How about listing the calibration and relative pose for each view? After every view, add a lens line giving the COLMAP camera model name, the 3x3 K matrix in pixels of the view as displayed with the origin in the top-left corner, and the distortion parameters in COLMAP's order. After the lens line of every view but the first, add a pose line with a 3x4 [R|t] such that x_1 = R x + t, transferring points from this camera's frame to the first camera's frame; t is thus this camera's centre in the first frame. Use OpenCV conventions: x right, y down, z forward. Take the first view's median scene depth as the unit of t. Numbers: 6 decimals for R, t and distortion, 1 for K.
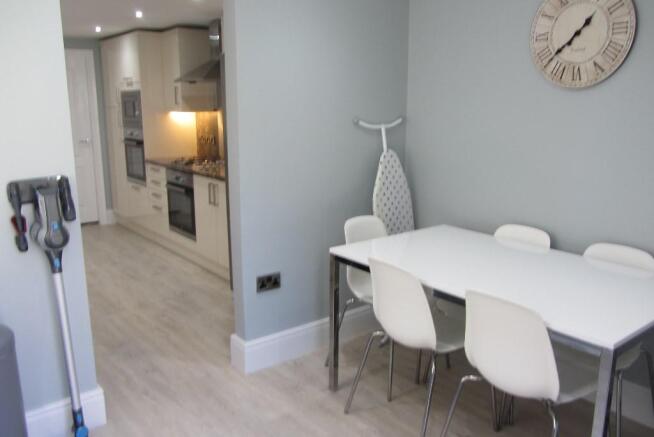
lens RADIAL K [[556.8, 0, 327.0], [0, 556.8, 218.5], [0, 0, 1]] dist [-0.001436, 0.004728]
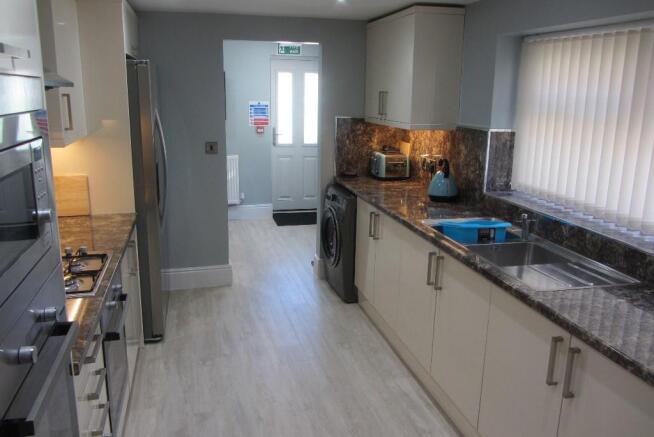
lens RADIAL K [[556.8, 0, 327.0], [0, 556.8, 218.5], [0, 0, 1]] dist [-0.001436, 0.004728]
pose [[-0.914835, -0.100270, 0.391182, -1.276256], [0.077767, 0.906808, 0.414308, -0.653958], [-0.396270, 0.409444, -0.821782, 2.703153]]
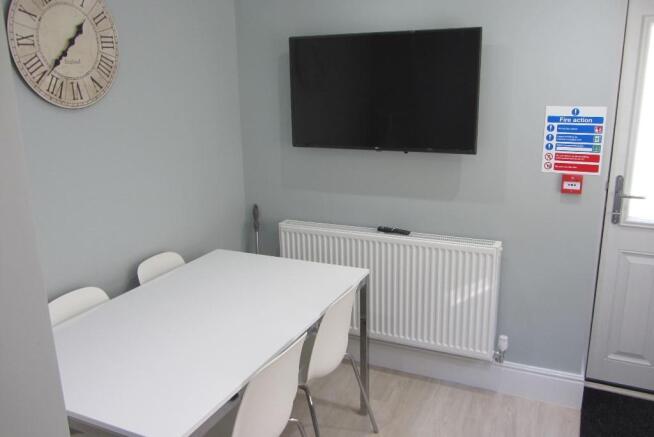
lens RADIAL K [[556.8, 0, 327.0], [0, 556.8, 218.5], [0, 0, 1]] dist [-0.001436, 0.004728]
pose [[-0.456100, -0.218822, 0.862606, -0.475564], [0.210459, 0.915281, 0.343464, -0.292390], [-0.864685, 0.338197, -0.371407, 1.048767]]
